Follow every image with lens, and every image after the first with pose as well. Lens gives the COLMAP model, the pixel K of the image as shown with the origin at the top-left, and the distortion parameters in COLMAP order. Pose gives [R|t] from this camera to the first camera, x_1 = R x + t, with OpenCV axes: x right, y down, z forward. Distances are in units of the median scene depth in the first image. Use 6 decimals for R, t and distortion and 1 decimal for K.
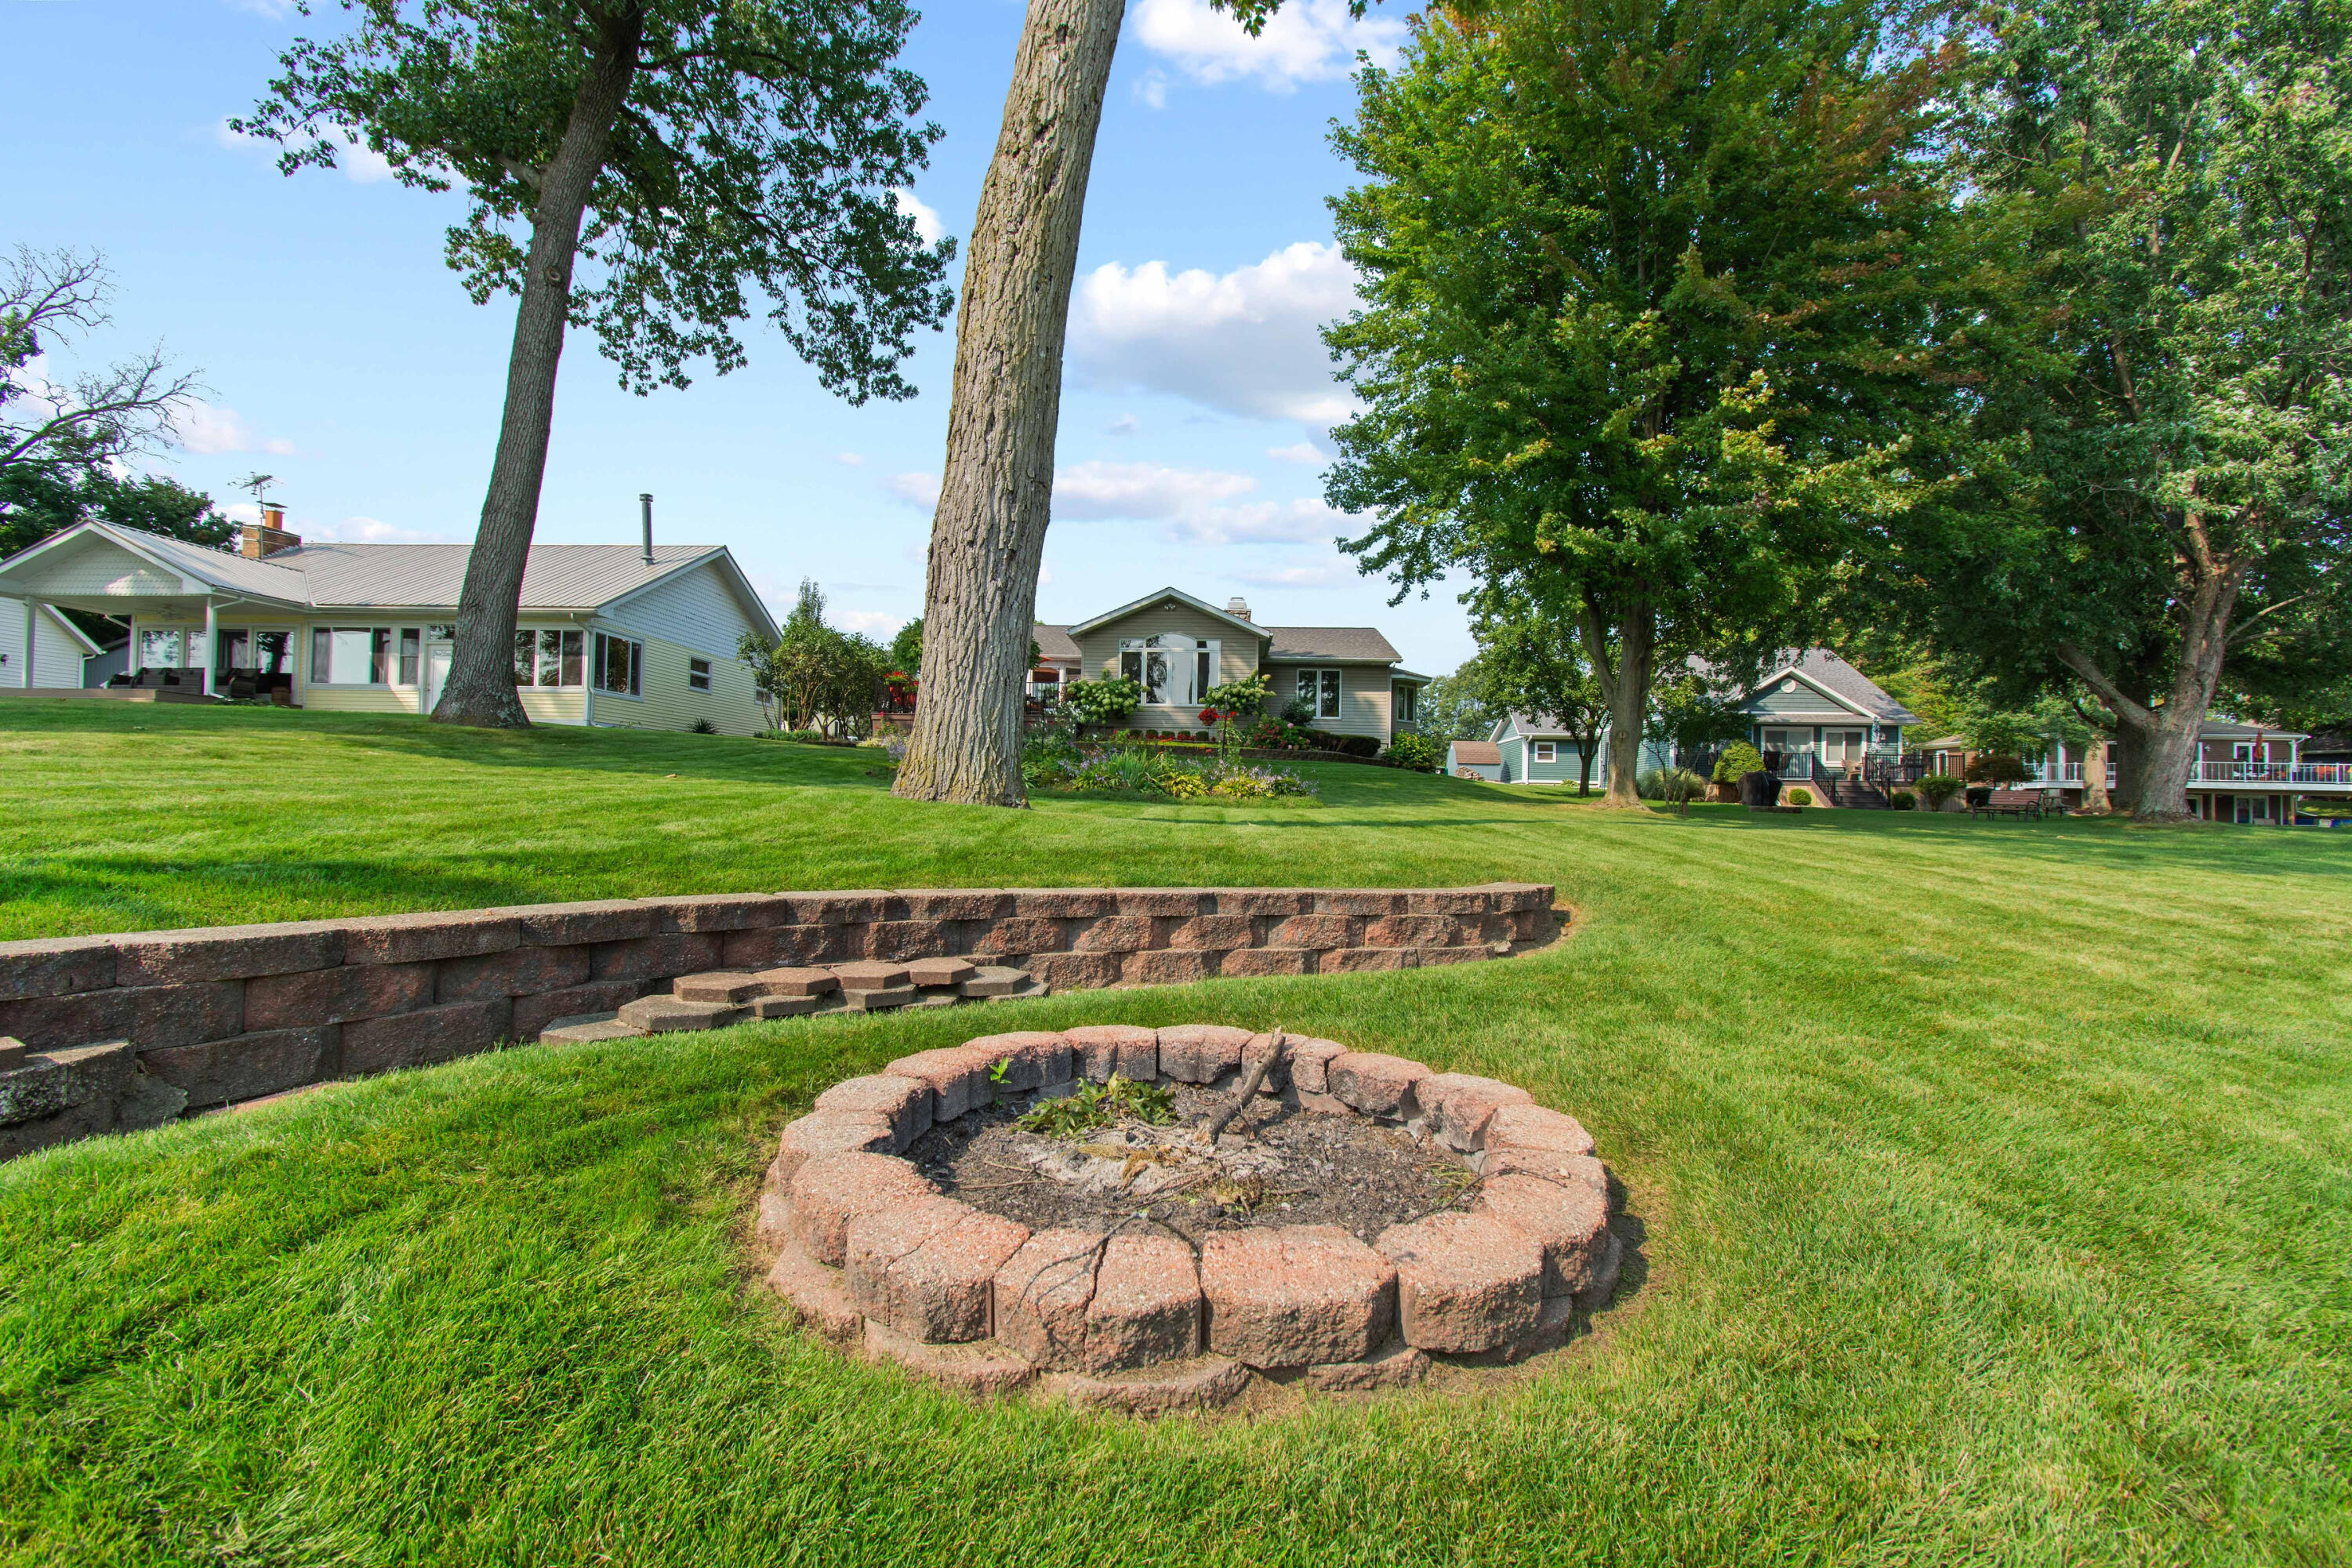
lens RADIAL K [[1056.7, 0, 1176.0], [0, 1056.7, 784.0], [0, 0, 1]] dist [0.000367, -0.000478]
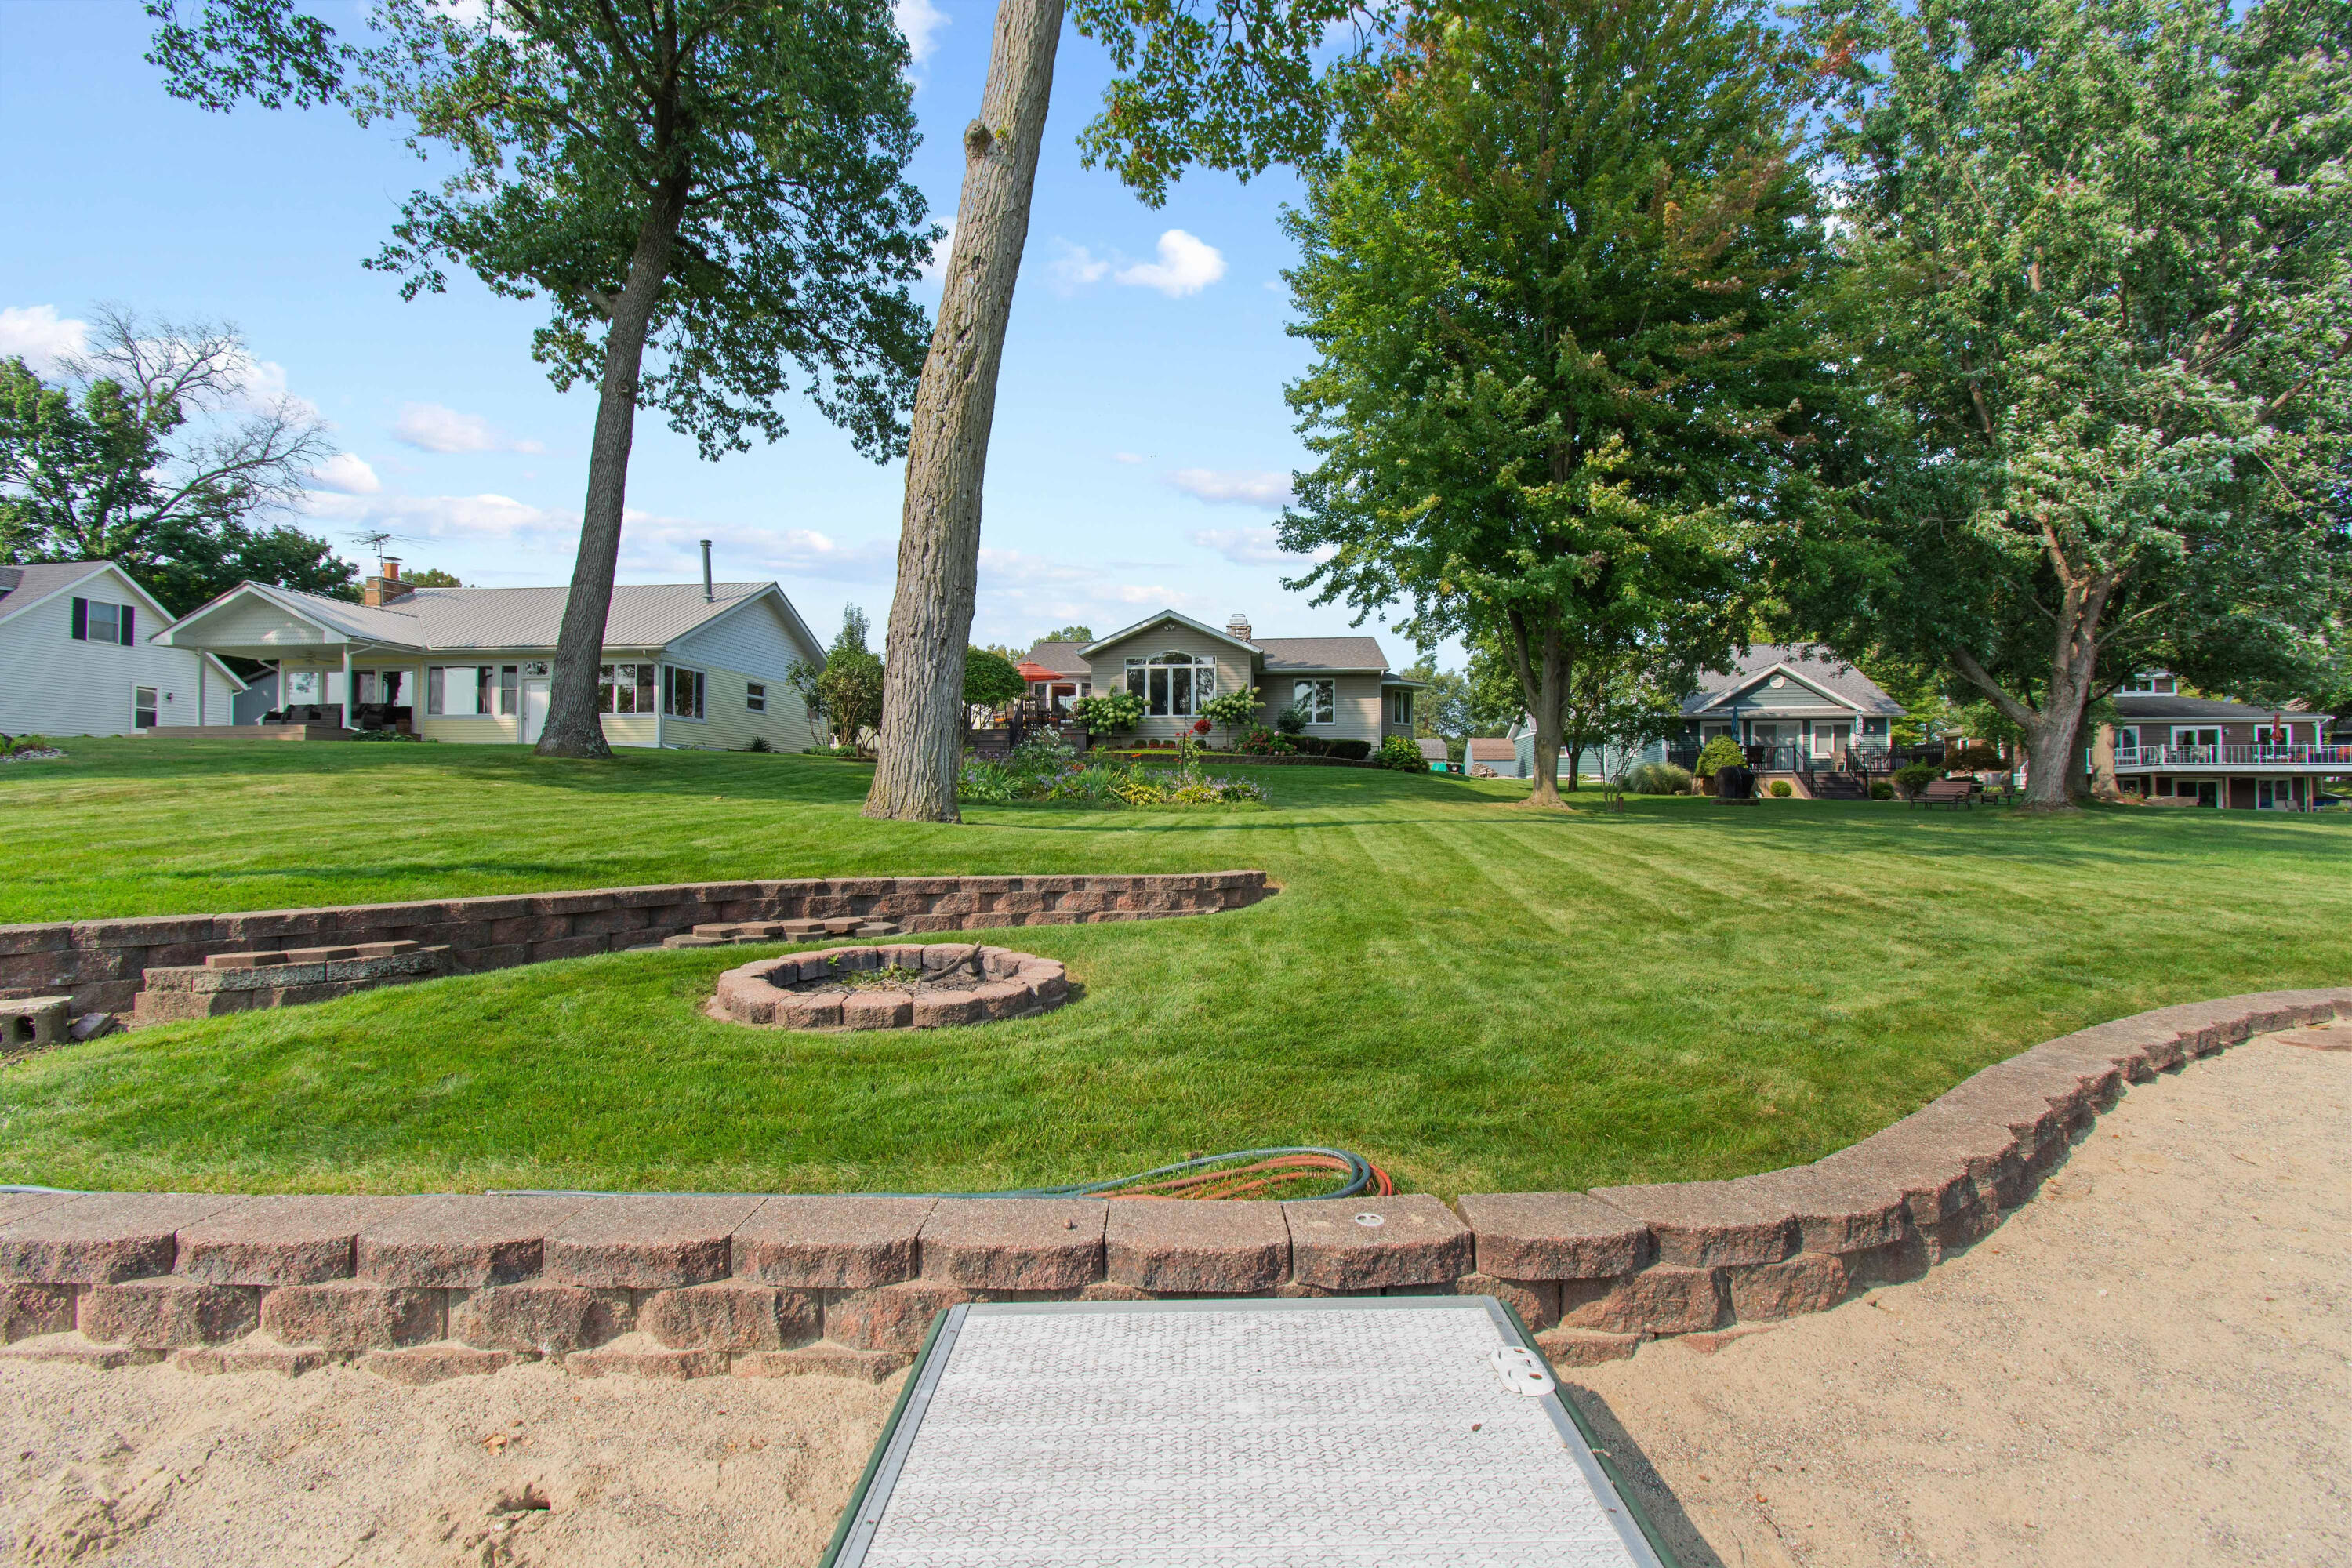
lens RADIAL K [[1055.8, 0, 1176.0], [0, 1055.8, 784.0], [0, 0, 1]] dist [0.002587, -0.000336]
pose [[0.998221, -0.017258, -0.057064, 0.082582], [0.017461, 0.999843, 0.003060, -0.009798], [0.057002, -0.004051, 0.998366, -0.138012]]
